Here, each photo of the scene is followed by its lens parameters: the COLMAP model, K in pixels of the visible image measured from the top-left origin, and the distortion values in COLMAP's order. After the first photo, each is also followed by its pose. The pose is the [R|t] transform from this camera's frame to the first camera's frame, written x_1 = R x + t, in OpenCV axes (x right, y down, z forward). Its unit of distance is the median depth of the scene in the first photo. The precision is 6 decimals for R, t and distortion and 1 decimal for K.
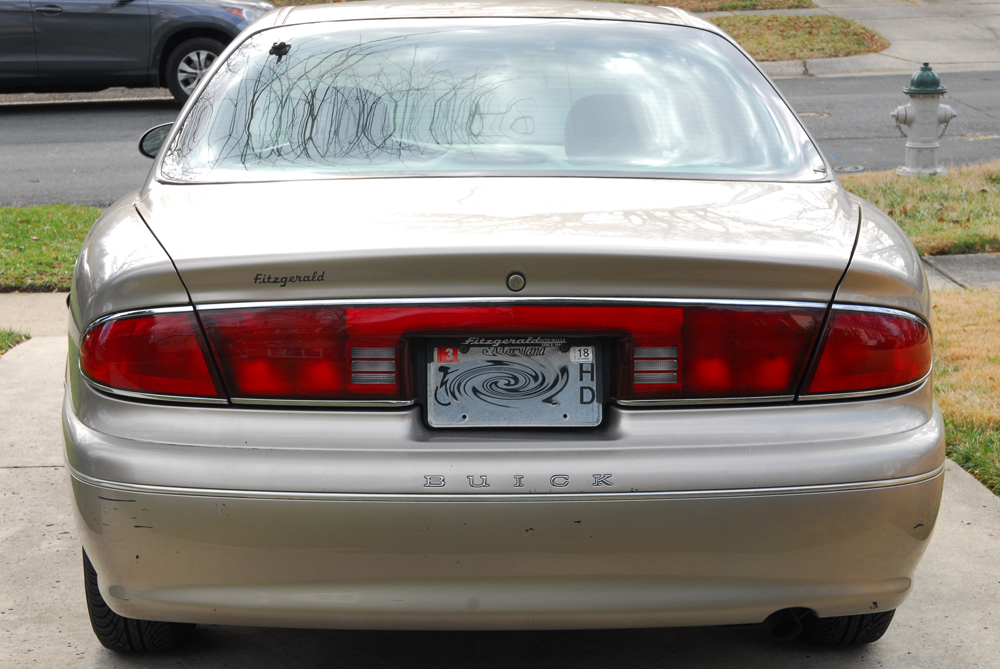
lens RADIAL K [[2115.2, 0, 502.5], [0, 2115.2, 335.4], [0, 0, 1]] dist [-0.037755, 0.000000]
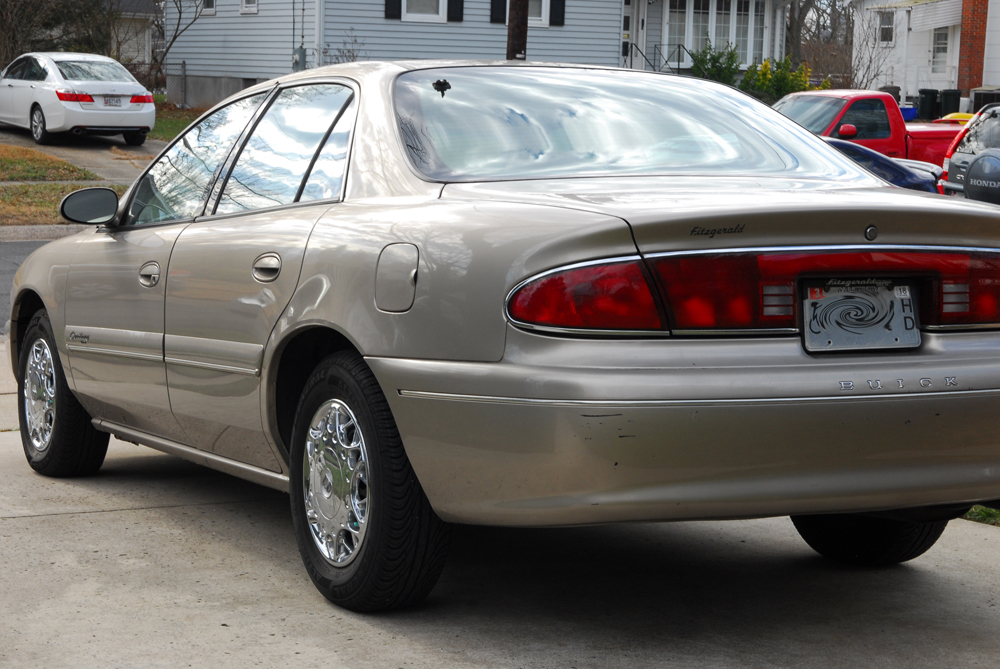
lens RADIAL K [[2115.2, 0, 496.8], [0, 2115.2, 334.7], [0, 0, 1]] dist [-0.037755, 0.000000]
pose [[0.901517, -0.021430, 0.432213, -0.743029], [0.064494, 0.994272, -0.085225, 0.128847], [-0.427911, 0.104707, 0.897735, -0.047759]]
